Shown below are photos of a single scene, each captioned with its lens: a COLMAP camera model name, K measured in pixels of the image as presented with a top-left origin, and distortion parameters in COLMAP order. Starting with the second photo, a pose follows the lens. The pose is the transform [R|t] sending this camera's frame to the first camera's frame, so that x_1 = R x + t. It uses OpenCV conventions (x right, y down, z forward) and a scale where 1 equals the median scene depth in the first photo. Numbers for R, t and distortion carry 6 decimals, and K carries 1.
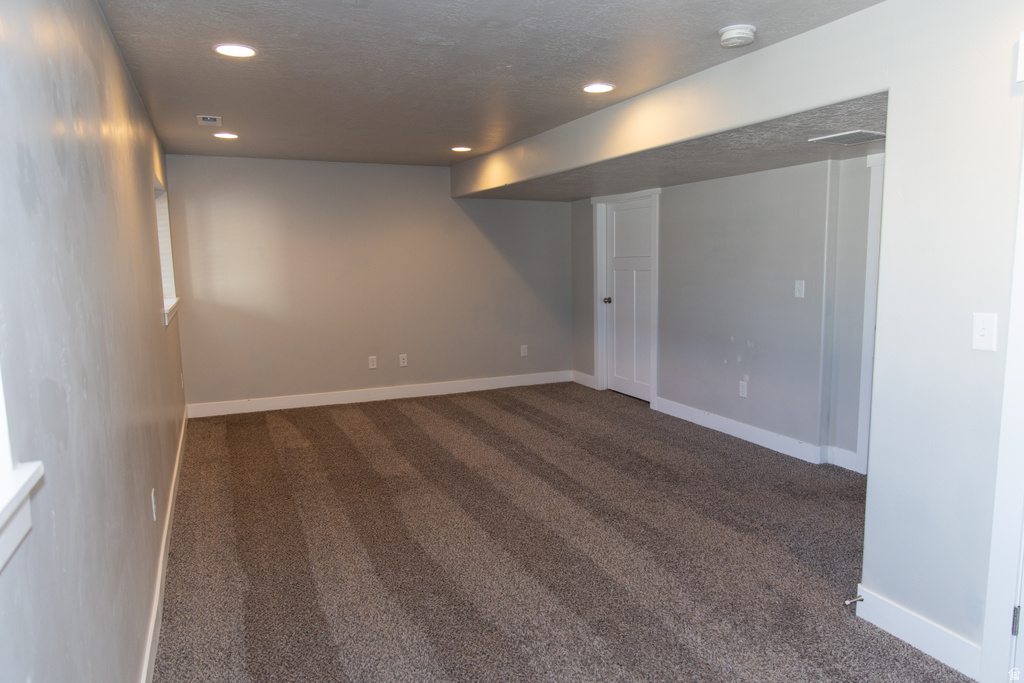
lens RADIAL K [[684.9, 0, 519.5], [0, 684.9, 343.2], [0, 0, 1]] dist [0.006063, 0.002055]
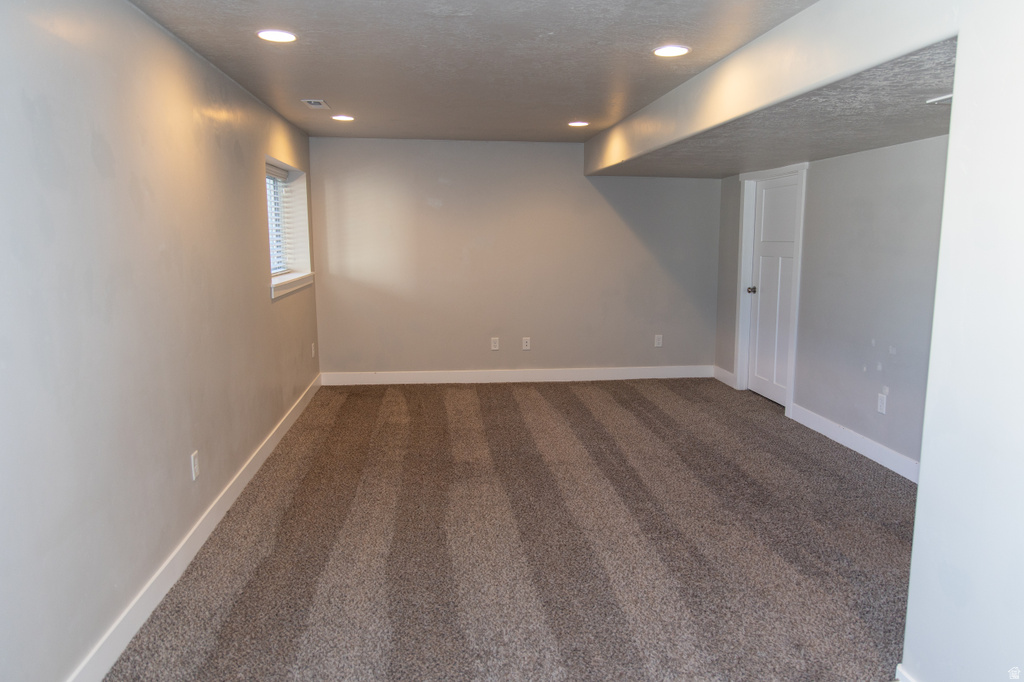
lens RADIAL K [[705.7, 0, 518.2], [0, 705.7, 339.1], [0, 0, 1]] dist [0.001539, 0.000287]
pose [[0.955178, 0.059097, -0.290073, 0.152766], [-0.052975, 0.998177, 0.028919, -0.013112], [0.291253, -0.012256, 0.956568, 0.050156]]
